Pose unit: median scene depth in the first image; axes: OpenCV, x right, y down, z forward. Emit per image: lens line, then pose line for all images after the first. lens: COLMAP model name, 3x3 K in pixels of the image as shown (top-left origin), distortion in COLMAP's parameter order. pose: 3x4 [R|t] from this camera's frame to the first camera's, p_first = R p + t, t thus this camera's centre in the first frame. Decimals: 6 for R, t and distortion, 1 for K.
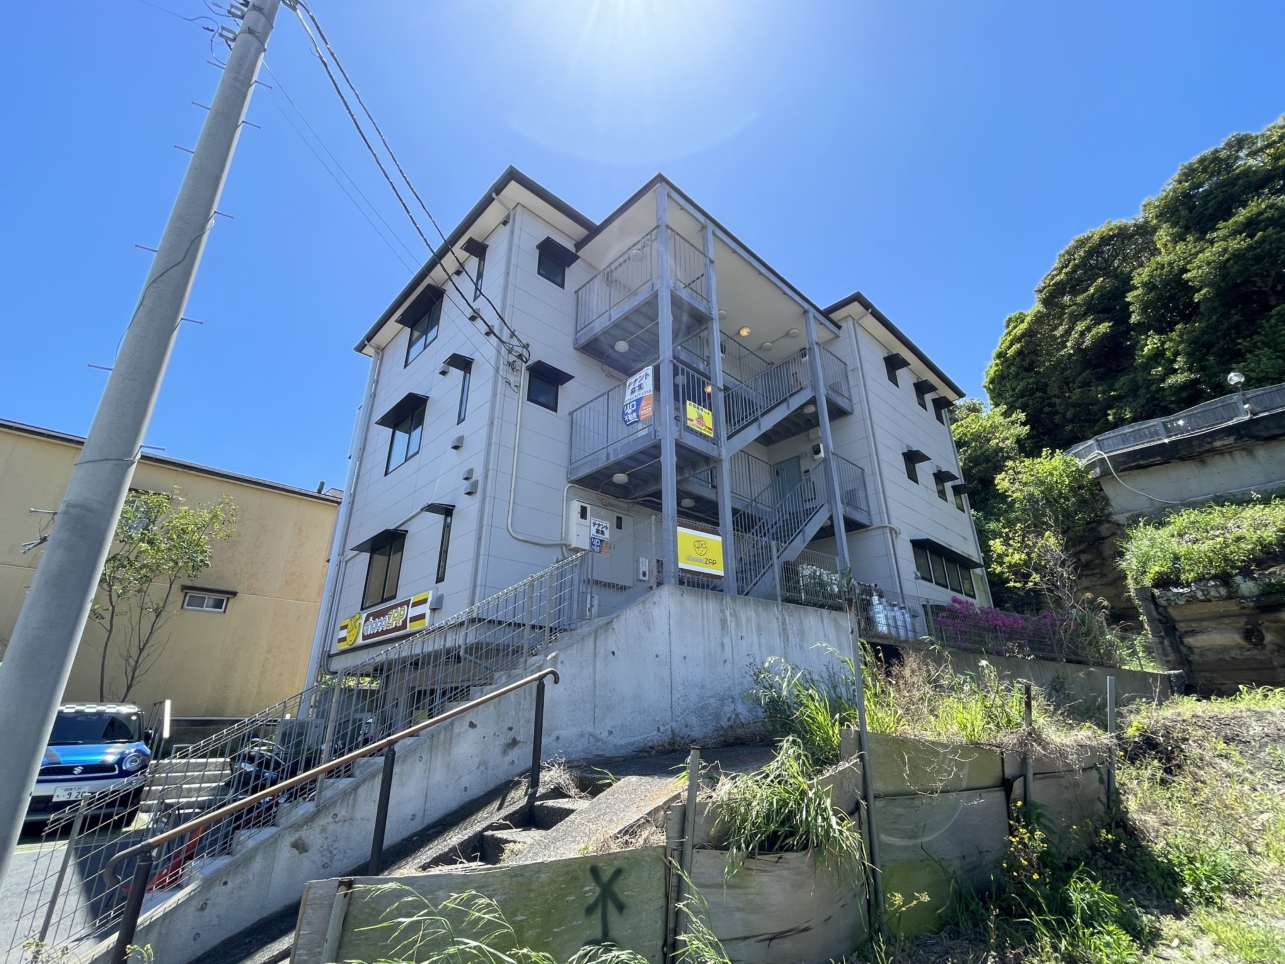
lens RADIAL K [[580.8, 0, 644.9], [0, 580.8, 486.3], [0, 0, 1]] dist [0.000333, 0.000150]
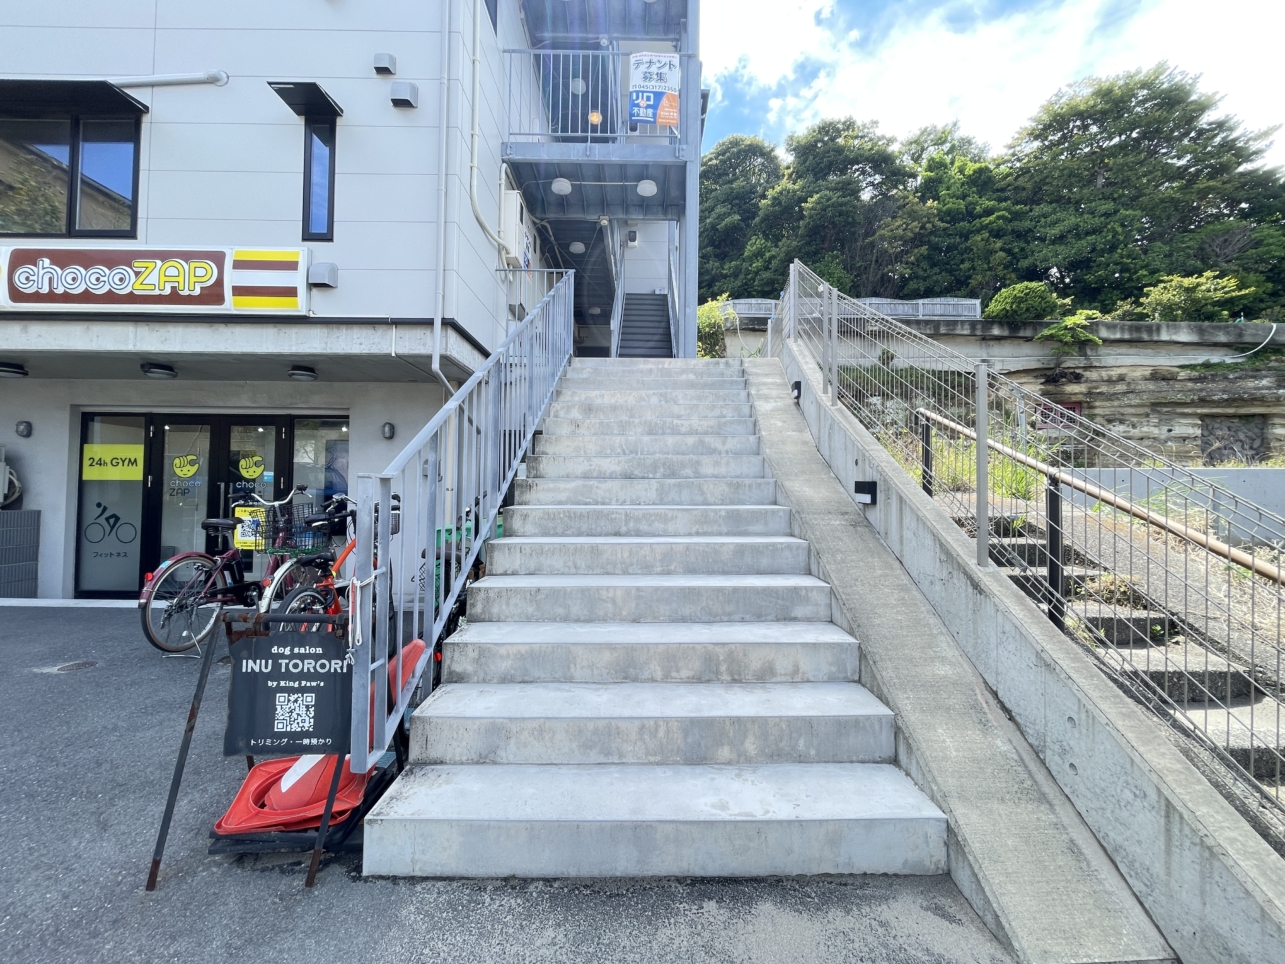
lens RADIAL K [[517.6, 0, 643.3], [0, 517.6, 481.7], [0, 0, 1]] dist [0.000051, -0.000060]
pose [[0.682804, 0.027692, 0.730077, -0.510050], [-0.288458, 0.928316, 0.234568, 0.176073], [-0.671246, -0.370761, 0.641845, 0.359930]]
